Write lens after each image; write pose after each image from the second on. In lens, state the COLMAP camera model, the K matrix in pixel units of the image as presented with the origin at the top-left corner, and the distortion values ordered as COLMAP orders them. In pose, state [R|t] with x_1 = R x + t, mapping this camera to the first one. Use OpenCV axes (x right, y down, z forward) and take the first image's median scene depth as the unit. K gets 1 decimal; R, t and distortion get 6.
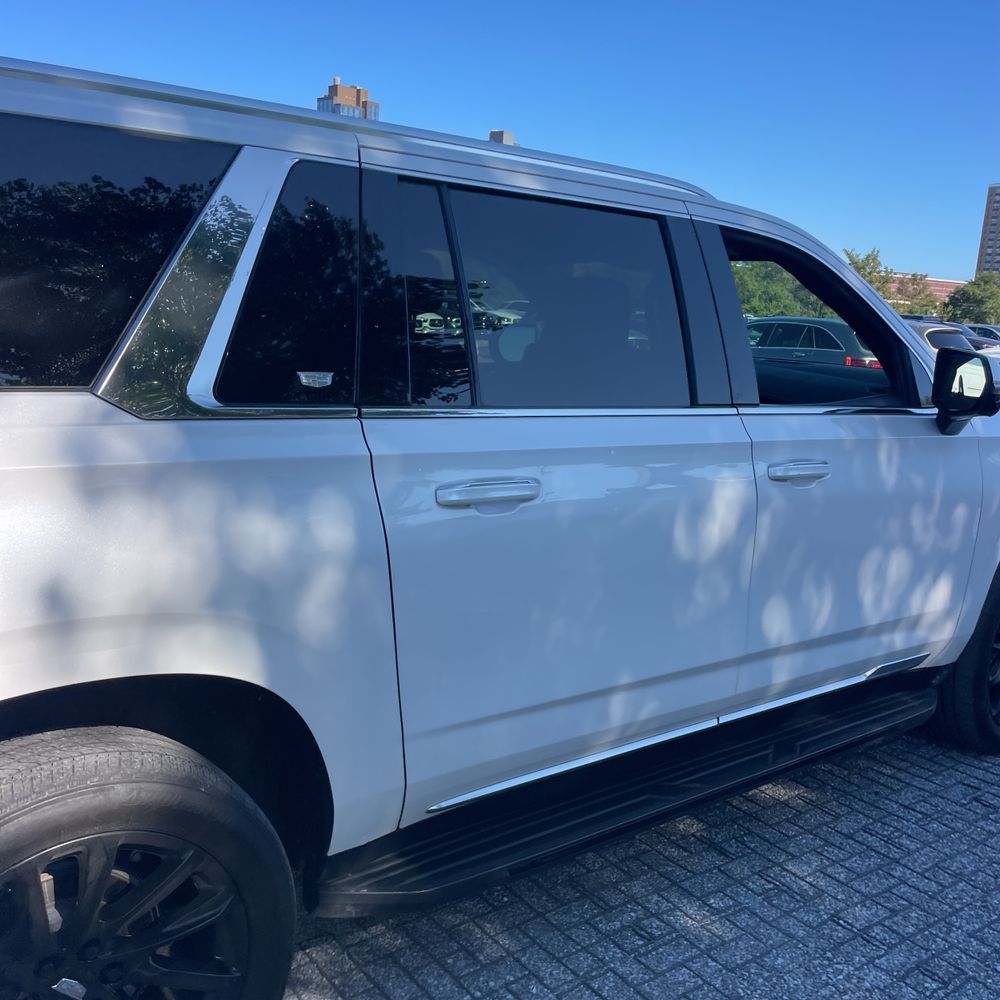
lens RADIAL K [[1010.1, 0, 498.1], [0, 1010.1, 485.7], [0, 0, 1]] dist [0.083714, -0.109709]
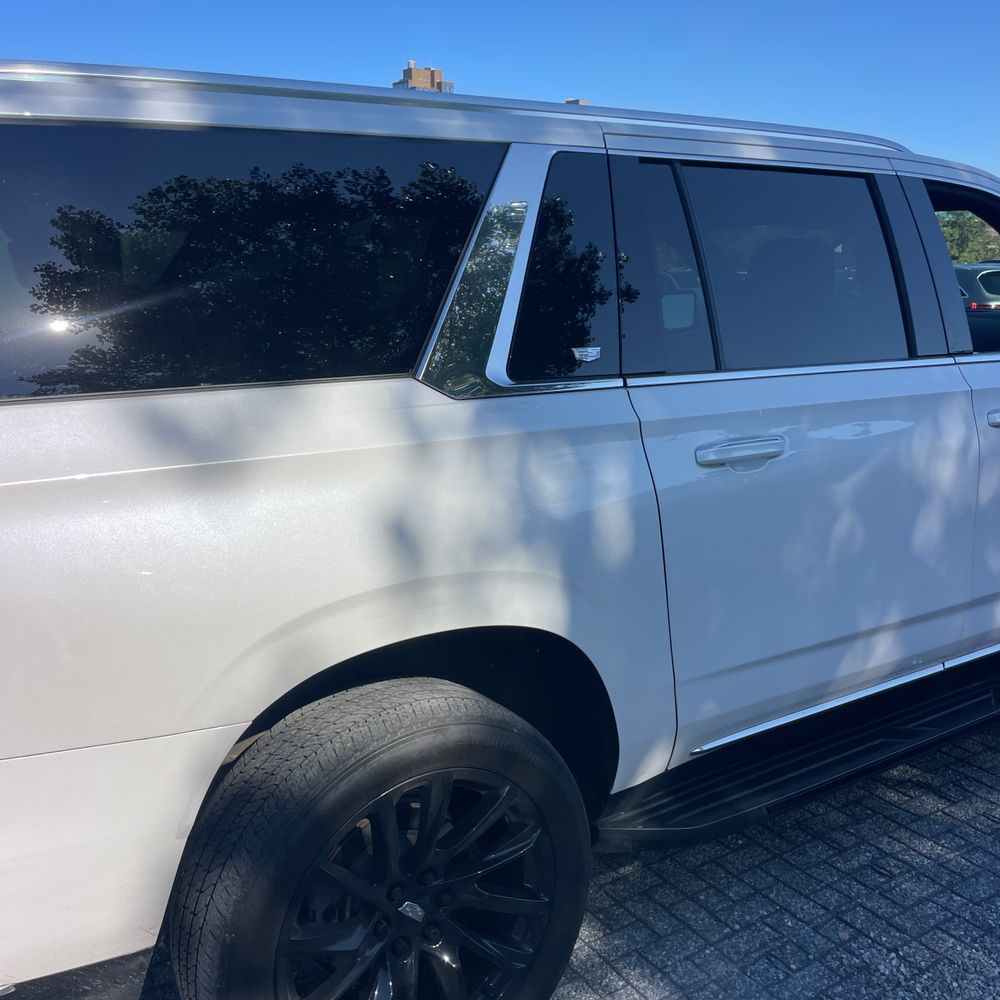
lens RADIAL K [[1008.9, 0, 495.4], [0, 1008.9, 472.3], [0, 0, 1]] dist [0.090566, -0.128435]
pose [[0.994331, -0.051137, -0.093226, -0.134427], [0.052304, 0.998580, 0.010124, 0.003900], [0.092576, -0.014943, 0.995593, -0.063013]]
